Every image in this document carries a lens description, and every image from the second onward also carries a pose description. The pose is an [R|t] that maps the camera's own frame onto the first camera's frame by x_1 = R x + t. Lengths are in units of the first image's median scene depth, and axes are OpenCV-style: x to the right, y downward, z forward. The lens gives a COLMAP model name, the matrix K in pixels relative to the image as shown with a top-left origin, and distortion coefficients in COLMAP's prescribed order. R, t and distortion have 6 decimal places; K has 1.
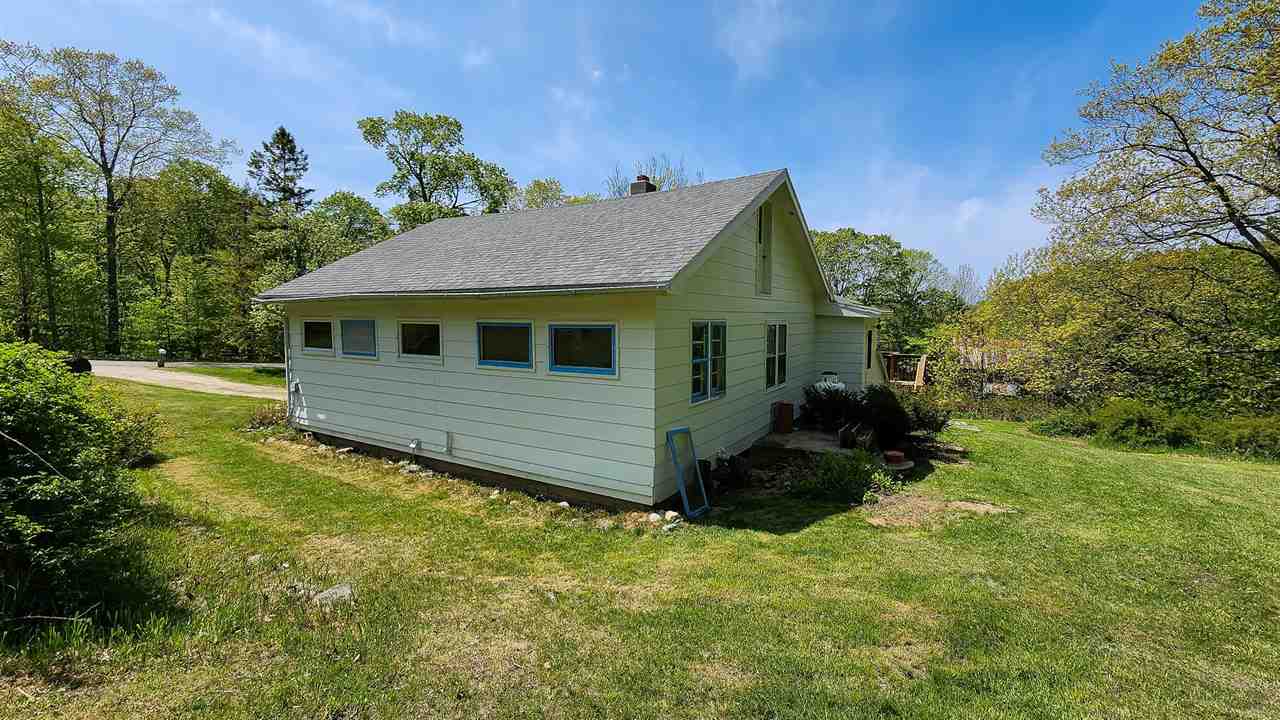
lens RADIAL K [[533.9, 0, 647.3], [0, 533.9, 357.6], [0, 0, 1]] dist [0.001860, -0.000294]
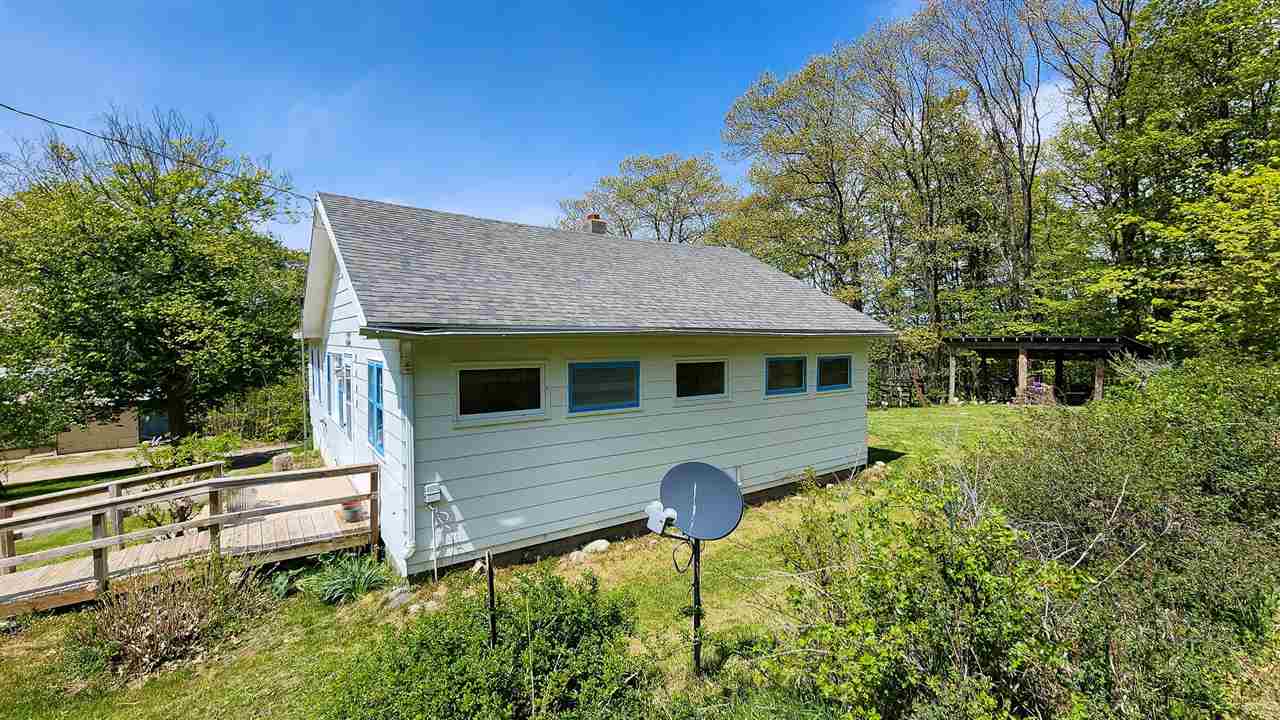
lens RADIAL K [[493.7, 0, 643.7], [0, 493.7, 349.7], [0, 0, 1]] dist [-0.002650, -0.000380]
pose [[0.420223, -0.019416, 0.907213, -0.881352], [0.085016, 0.996216, -0.018059, -0.055530], [-0.903430, 0.084716, 0.420283, 0.499663]]
